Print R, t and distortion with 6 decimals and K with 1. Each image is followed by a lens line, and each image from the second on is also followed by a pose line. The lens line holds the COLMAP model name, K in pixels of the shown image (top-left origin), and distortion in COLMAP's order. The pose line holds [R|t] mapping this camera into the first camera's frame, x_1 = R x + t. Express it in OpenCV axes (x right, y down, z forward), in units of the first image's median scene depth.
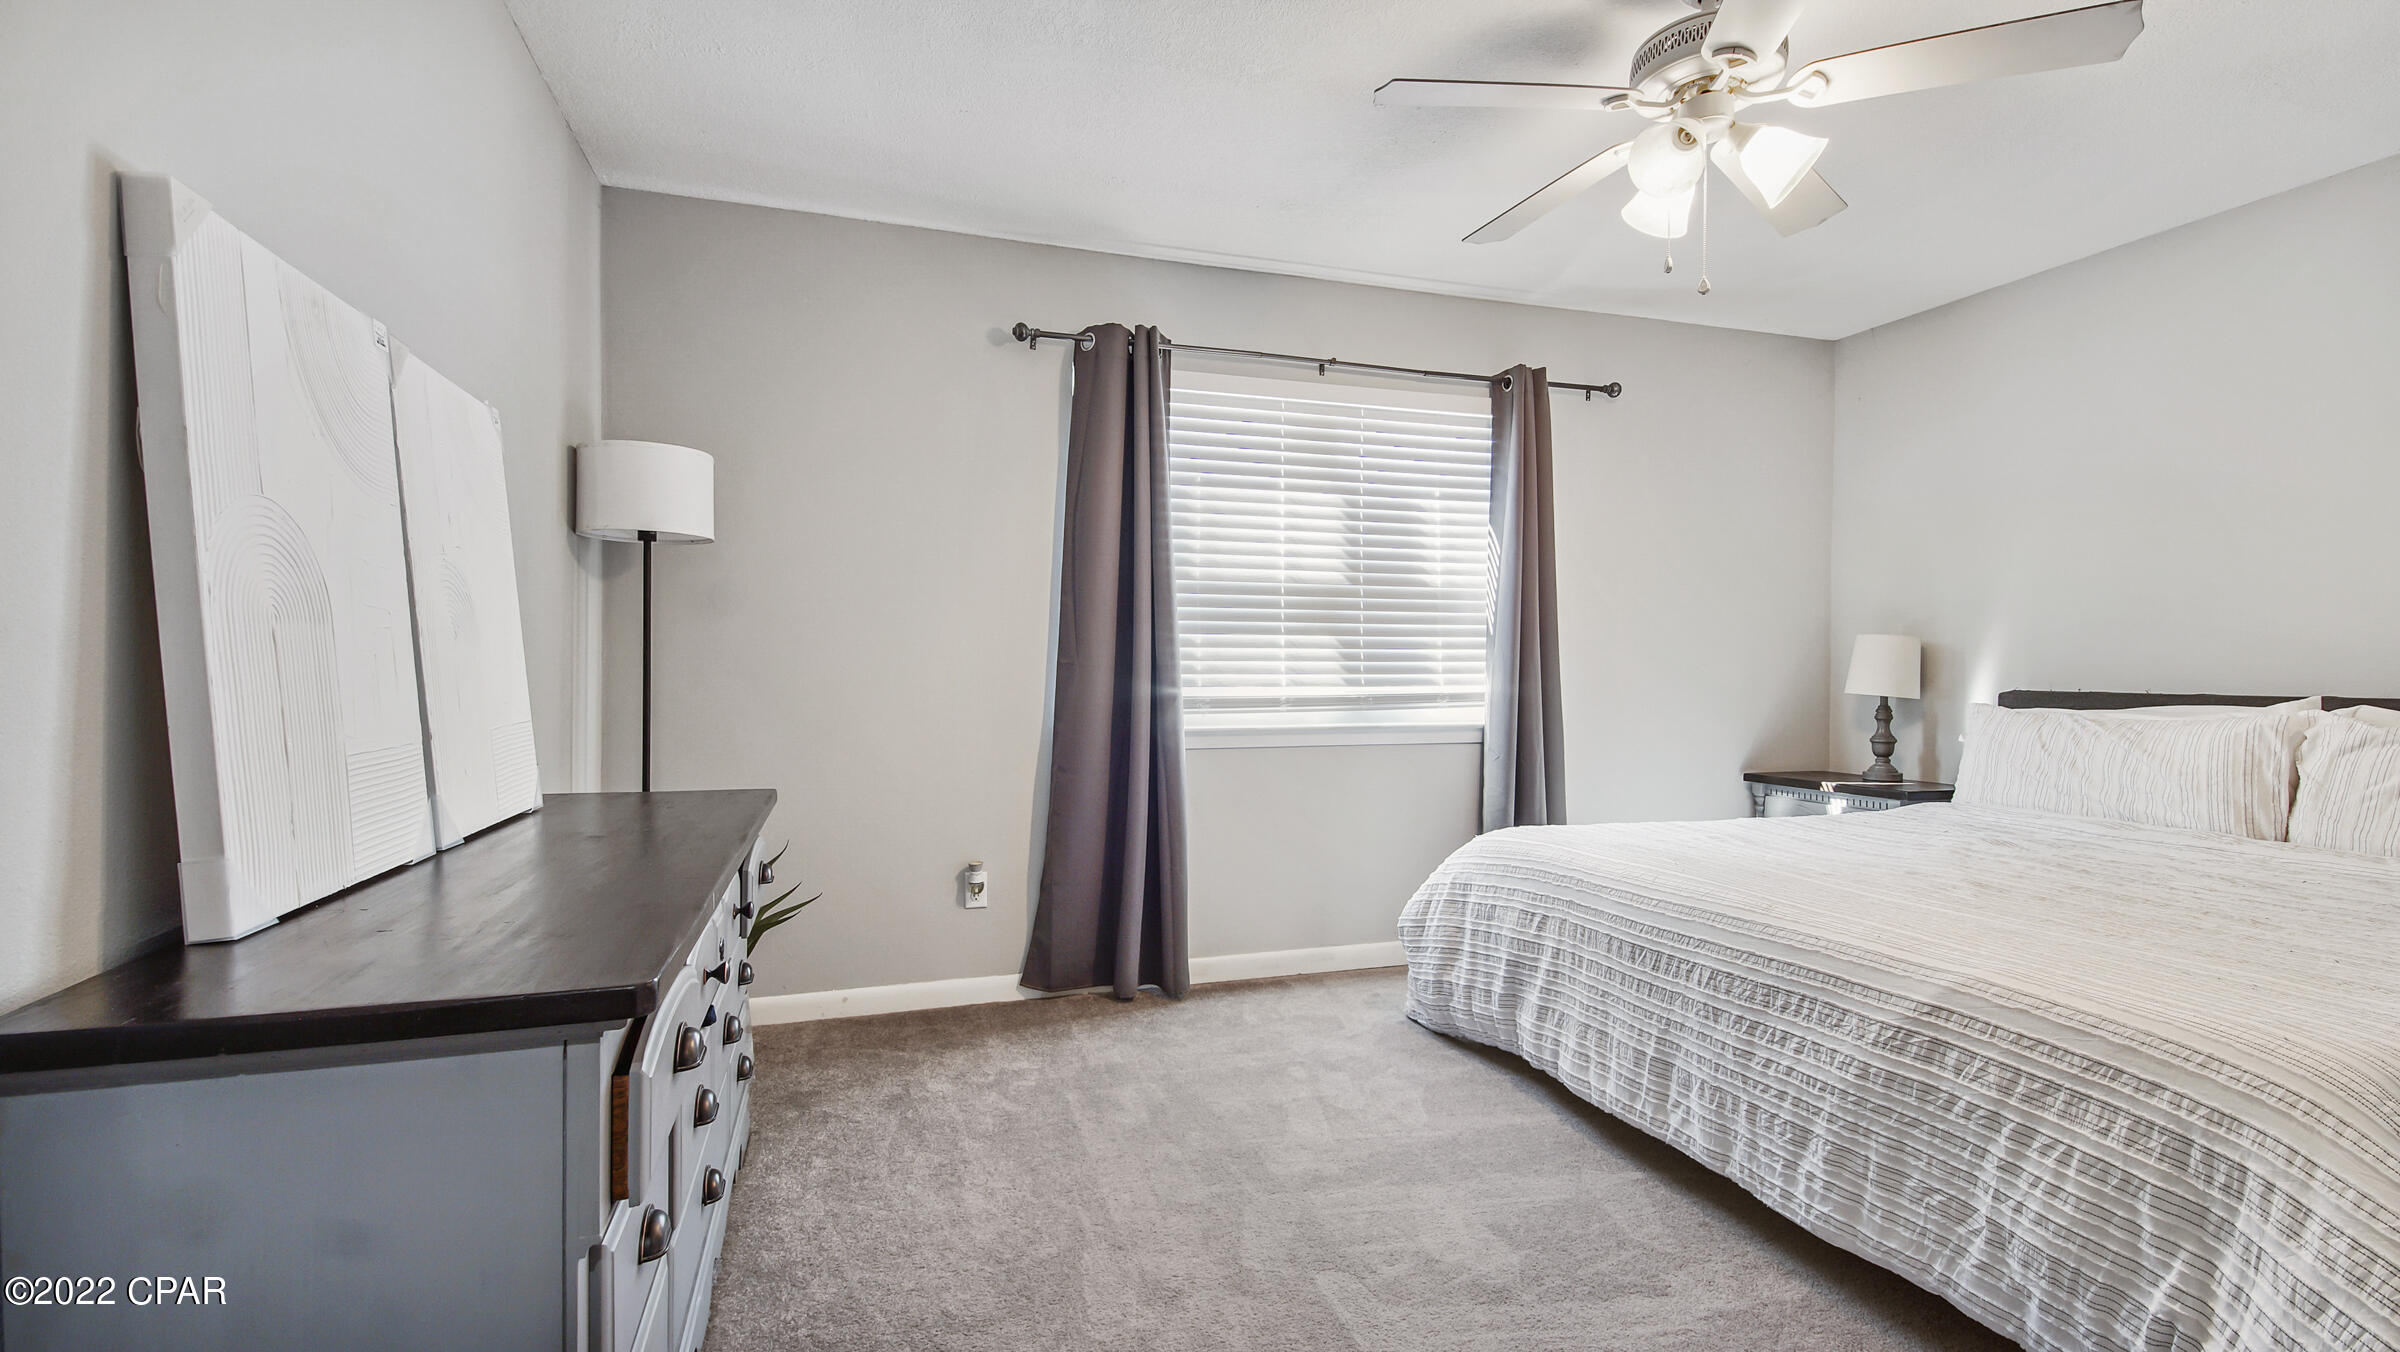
lens RADIAL K [[1066.6, 0, 1215.2], [0, 1066.6, 661.3], [0, 0, 1]] dist [0.031996, -0.019469]
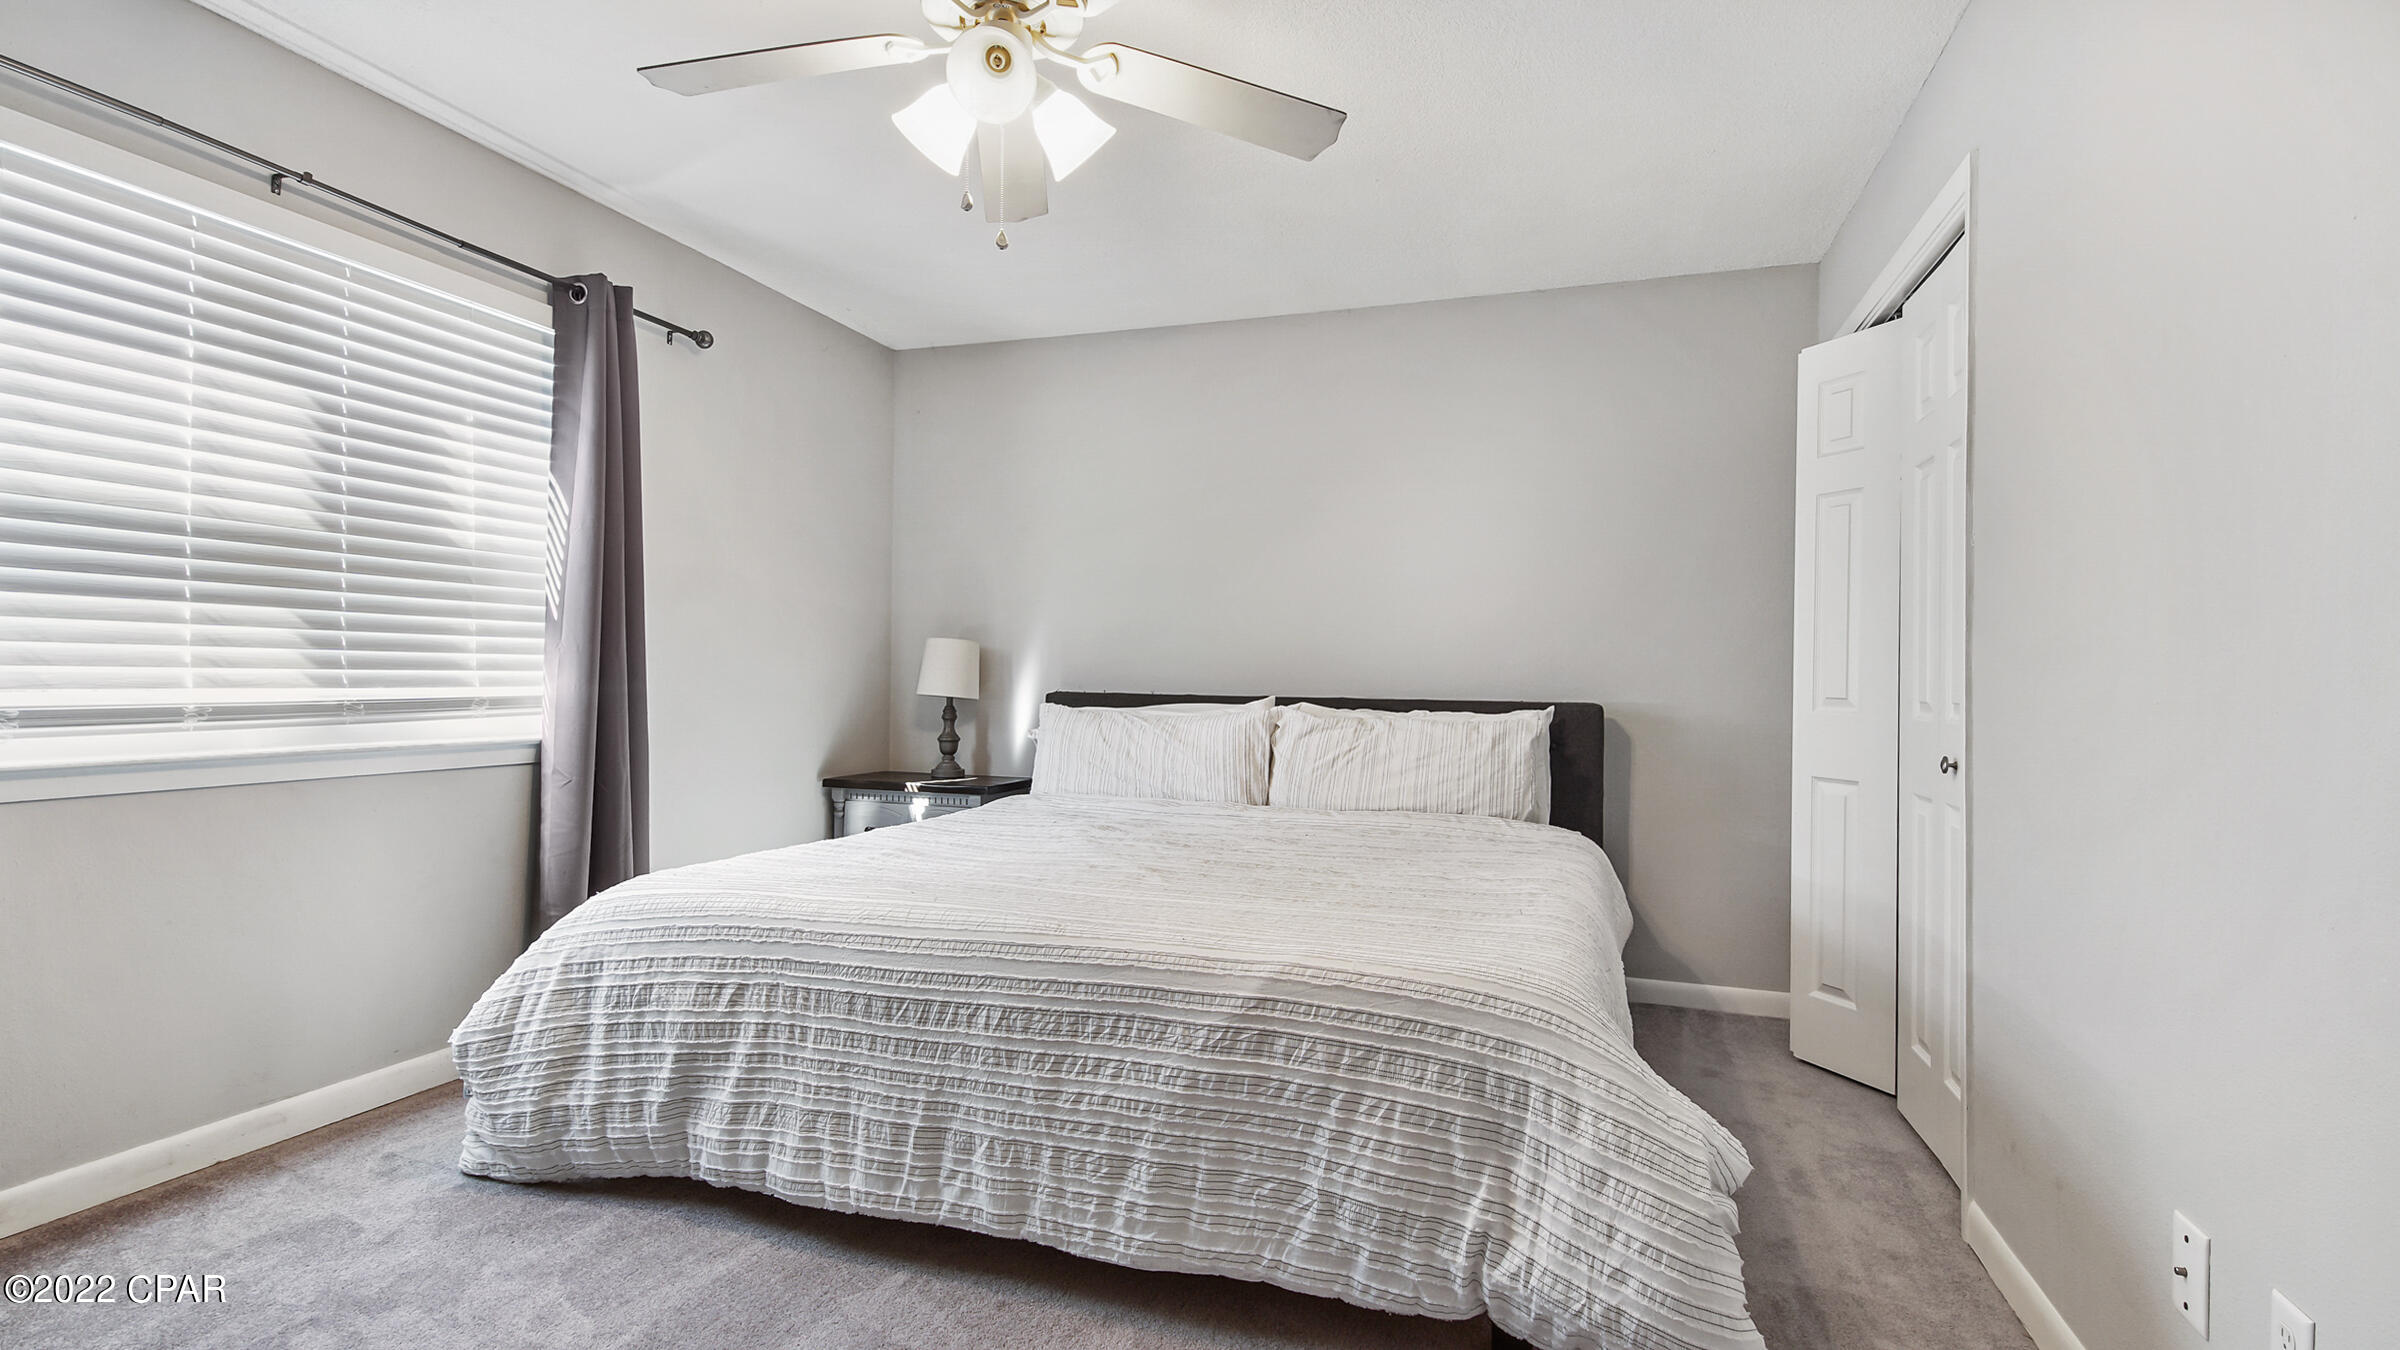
lens RADIAL K [[1075.7, 0, 1204.0], [0, 1075.7, 664.8], [0, 0, 1]] dist [0.044541, -0.029793]
pose [[0.598057, 0.017978, 0.801252, -0.131903], [-0.020848, 0.999759, -0.006871, 0.004387], [-0.801182, -0.012596, 0.598288, 0.275203]]
